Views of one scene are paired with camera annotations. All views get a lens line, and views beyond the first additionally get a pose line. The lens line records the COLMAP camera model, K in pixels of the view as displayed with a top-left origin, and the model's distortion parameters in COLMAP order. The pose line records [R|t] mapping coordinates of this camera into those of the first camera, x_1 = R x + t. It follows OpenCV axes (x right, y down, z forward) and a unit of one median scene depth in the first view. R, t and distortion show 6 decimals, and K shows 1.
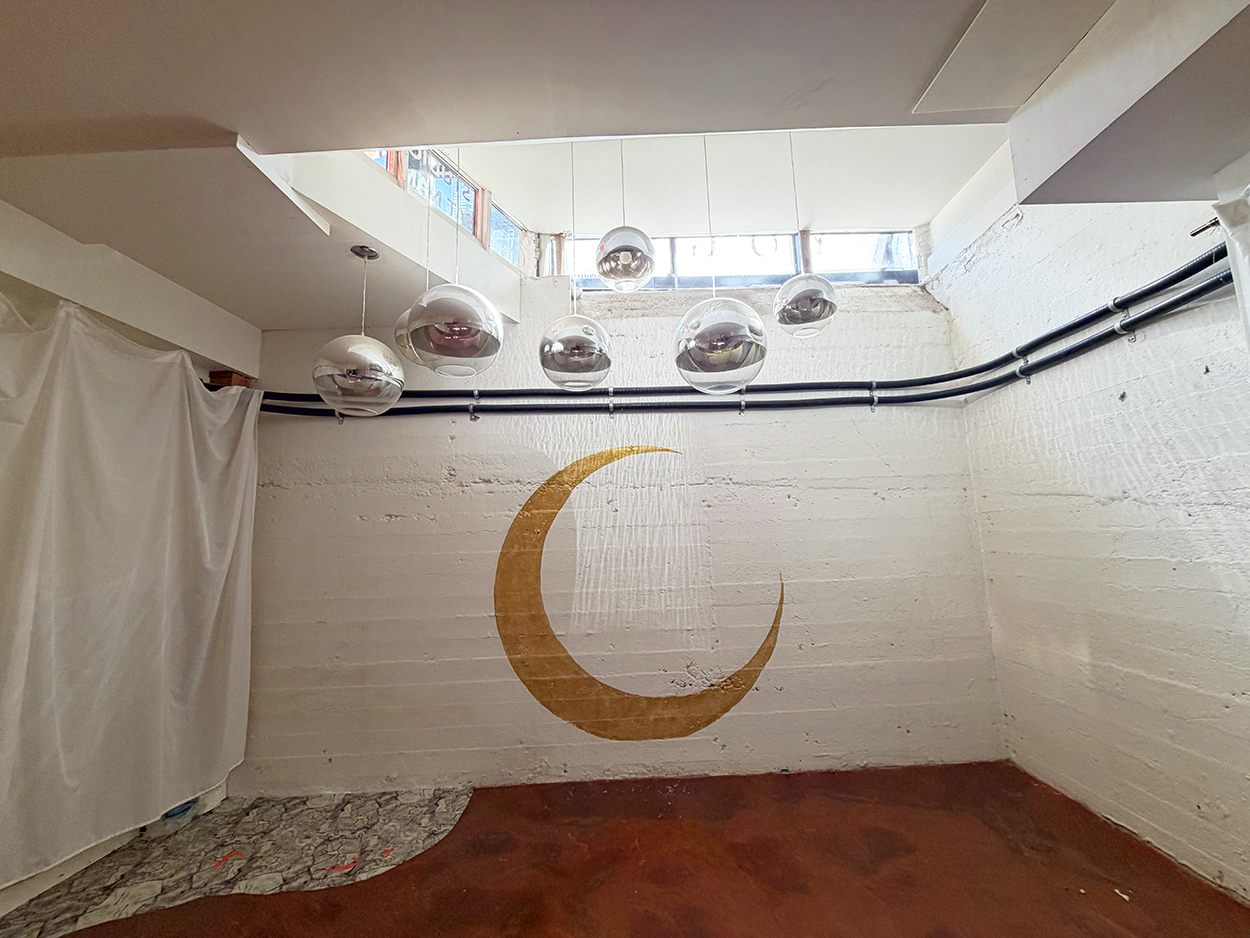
lens RADIAL K [[509.1, 0, 629.7], [0, 509.1, 465.1], [0, 0, 1]] dist [-0.001749, -0.000110]
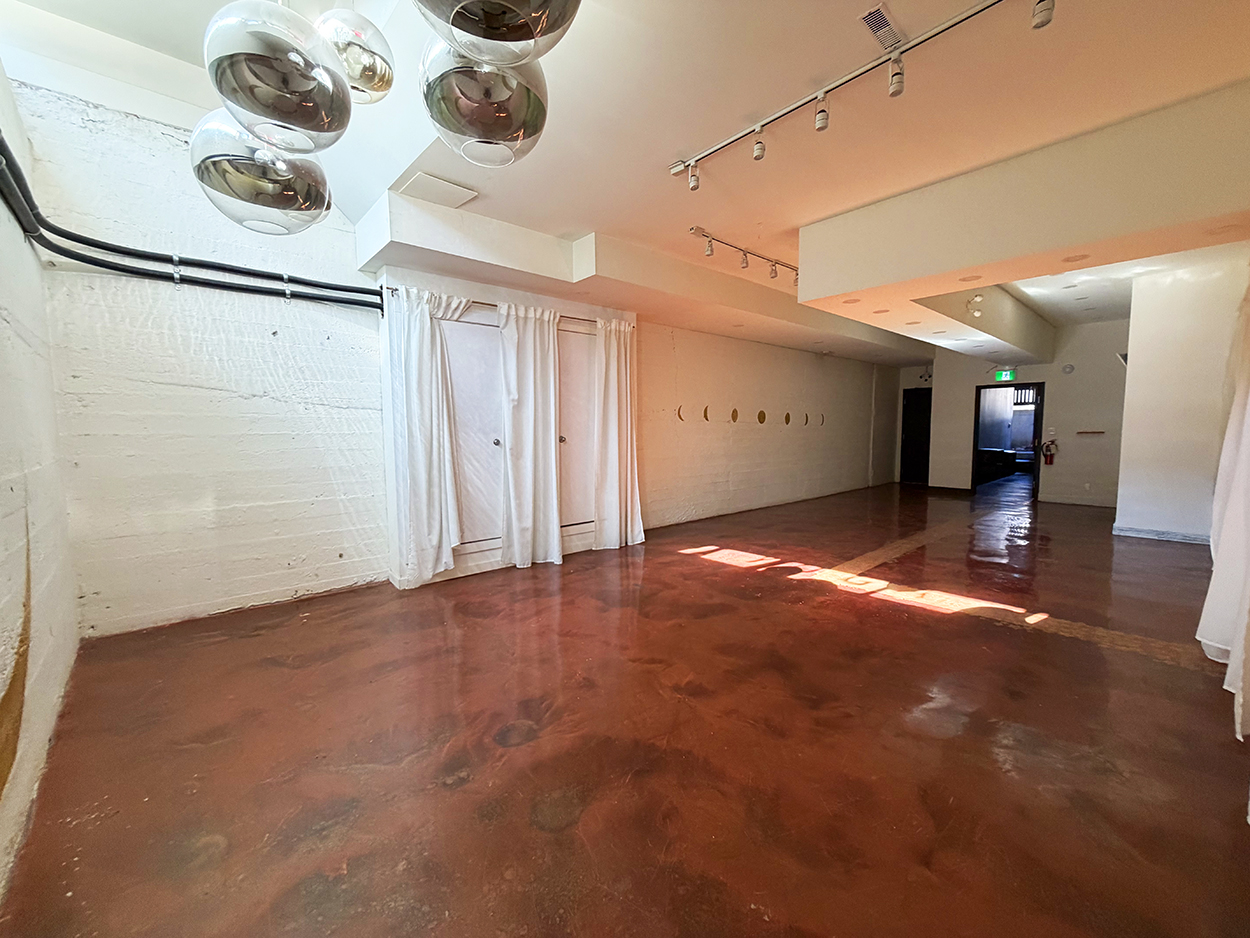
lens RADIAL K [[509.1, 0, 622.1], [0, 509.1, 469.0], [0, 0, 1]] dist [-0.001749, -0.000110]
pose [[-0.680155, -0.029968, 0.732456, -0.900326], [-0.080423, 0.996183, -0.033922, 0.241151], [-0.728644, -0.081978, -0.679969, 1.176585]]
